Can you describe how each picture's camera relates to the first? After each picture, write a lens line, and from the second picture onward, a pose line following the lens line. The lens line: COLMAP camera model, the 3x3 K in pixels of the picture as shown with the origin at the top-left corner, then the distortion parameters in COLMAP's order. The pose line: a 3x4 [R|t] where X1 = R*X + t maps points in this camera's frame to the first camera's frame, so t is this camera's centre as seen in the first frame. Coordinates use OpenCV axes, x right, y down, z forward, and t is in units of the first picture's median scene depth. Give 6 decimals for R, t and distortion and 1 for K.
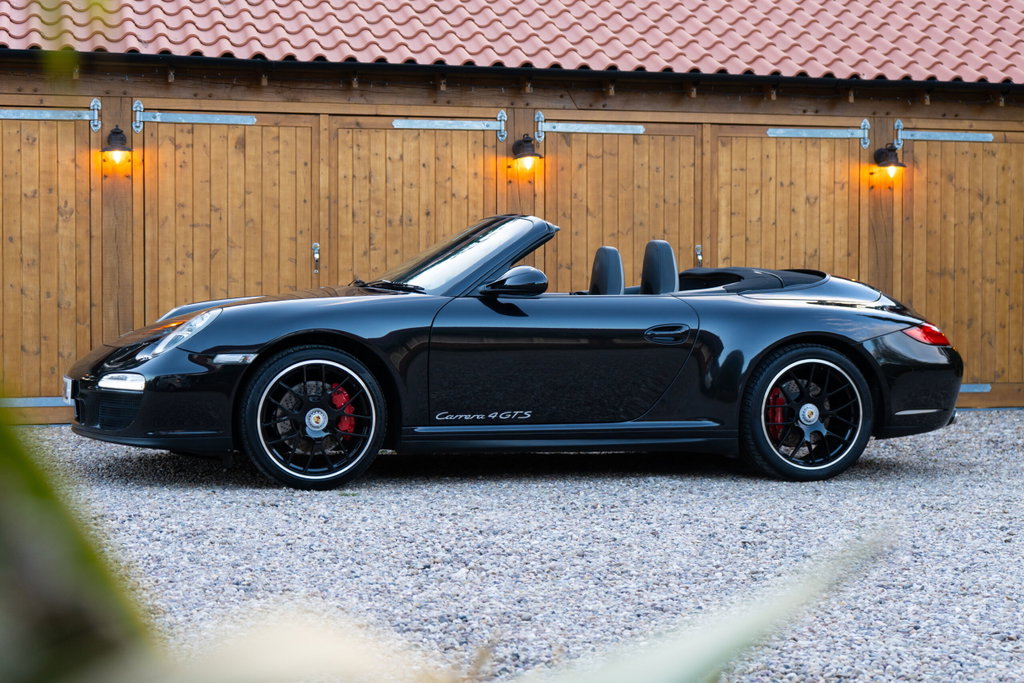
lens RADIAL K [[1791.5, 0, 507.4], [0, 1791.5, 336.6], [0, 0, 1]] dist [0.001897, 0.159573]
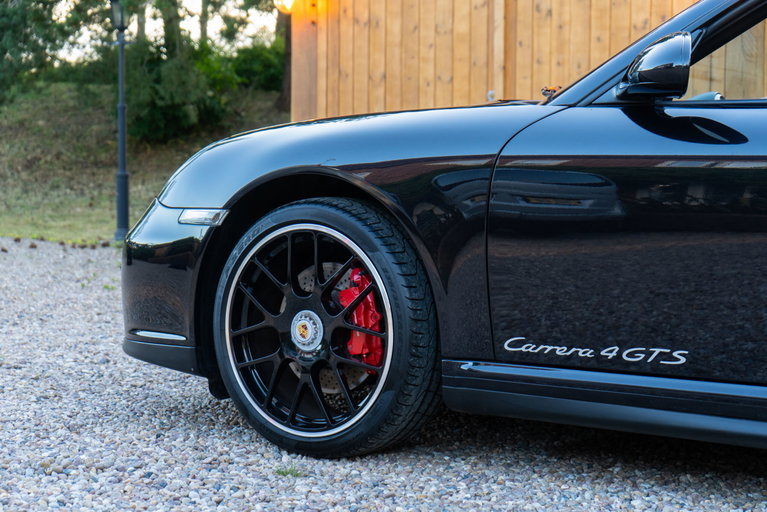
lens RADIAL K [[1555.6, 0, 367.1], [0, 1555.6, 257.0], [0, 0, 1]] dist [0.044642, 0.241059]
pose [[0.616128, 0.039286, -0.786666, 0.185795], [-0.031108, 0.999190, 0.025535, 0.006807], [0.787031, 0.008739, 0.616851, 0.466567]]
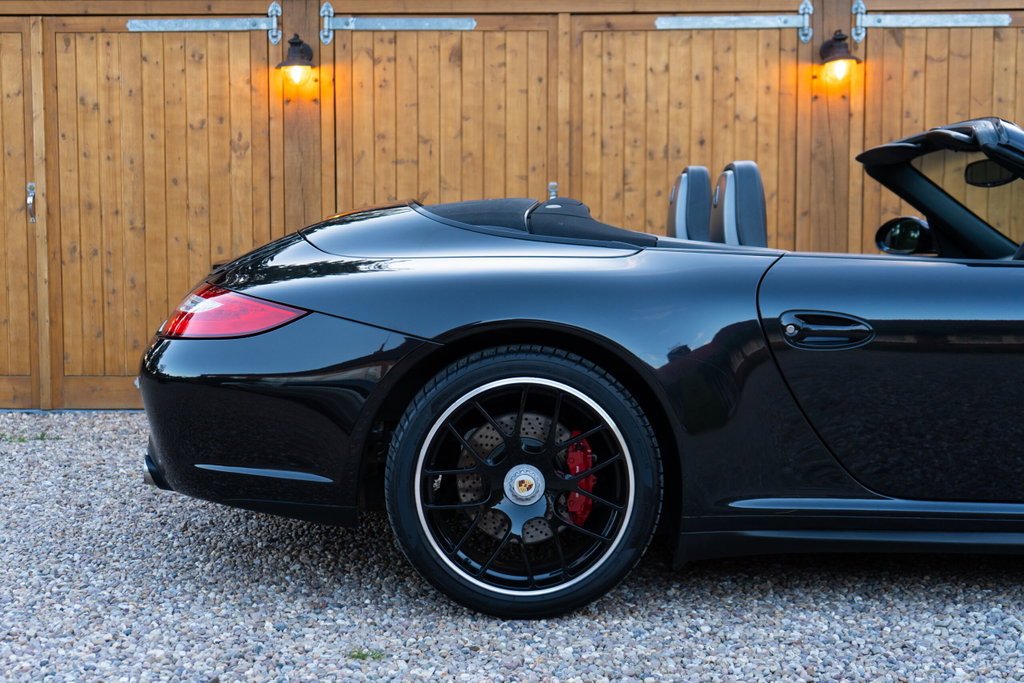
lens RADIAL K [[1395.8, 0, 488.0], [0, 1395.8, 338.5], [0, 0, 1]] dist [0.026006, 0.001746]
pose [[0.961175, 0.017933, -0.275356, 0.032933], [-0.005575, 0.998944, 0.045597, -0.012243], [0.275883, -0.042292, 0.960260, 0.405872]]
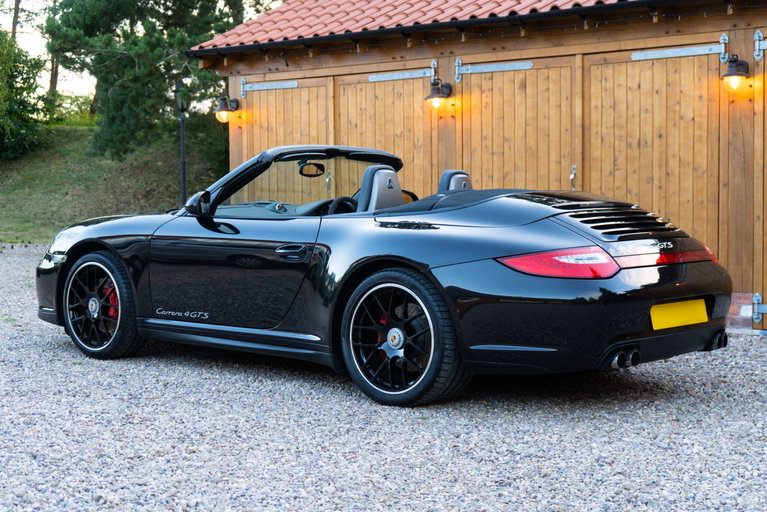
lens RADIAL K [[1321.4, 0, 380.3], [0, 1321.4, 257.2], [0, 0, 1]] dist [0.021320, 0.021707]
pose [[0.539658, 0.039304, -0.840967, 0.547927], [-0.020592, 0.999227, 0.033486, -0.018252], [0.841633, -0.000754, 0.540050, 0.420995]]
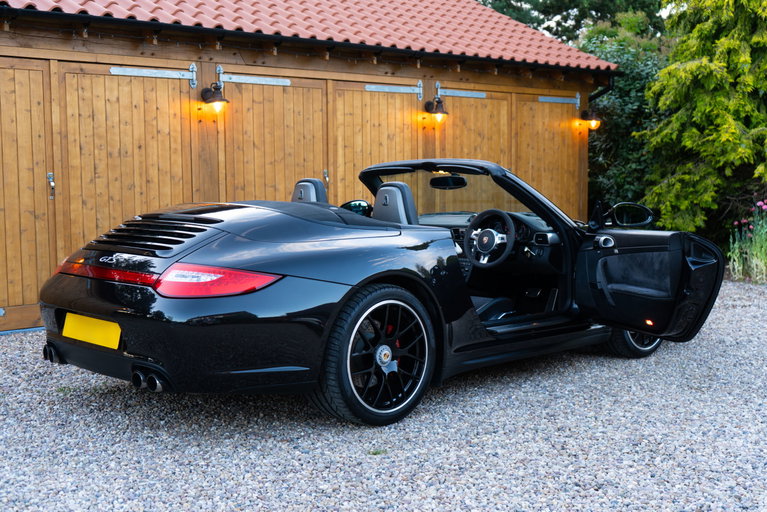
lens RADIAL K [[964.2, 0, 385.0], [0, 964.2, 256.7], [0, 0, 1]] dist [0.011563, -0.012406]
pose [[0.882530, -0.052211, 0.467349, -0.207134], [0.025099, 0.997631, 0.064056, -0.032463], [-0.469586, -0.044801, 0.881749, 0.346918]]
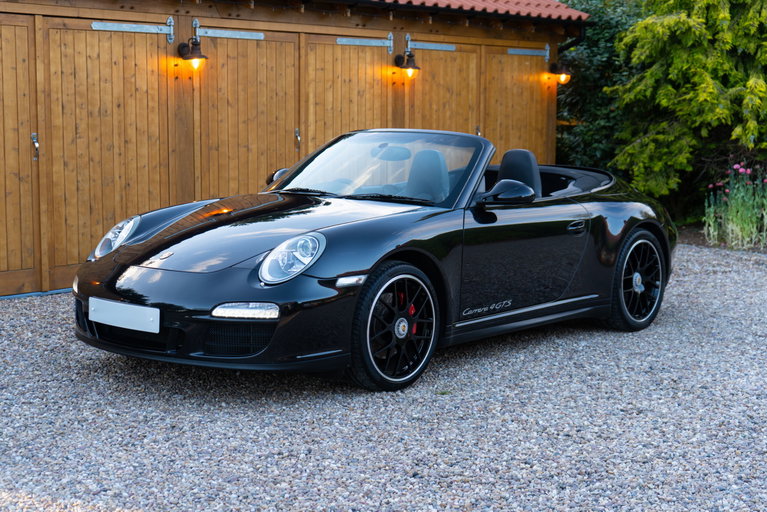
lens RADIAL K [[1214.9, 0, 383.3], [0, 1214.9, 256.3], [0, 0, 1]] dist [0.028810, 0.005677]
pose [[0.827900, -0.067082, 0.556850, -0.347631], [0.013871, 0.994967, 0.099237, -0.047684], [-0.560705, -0.074435, 0.824663, 0.252008]]
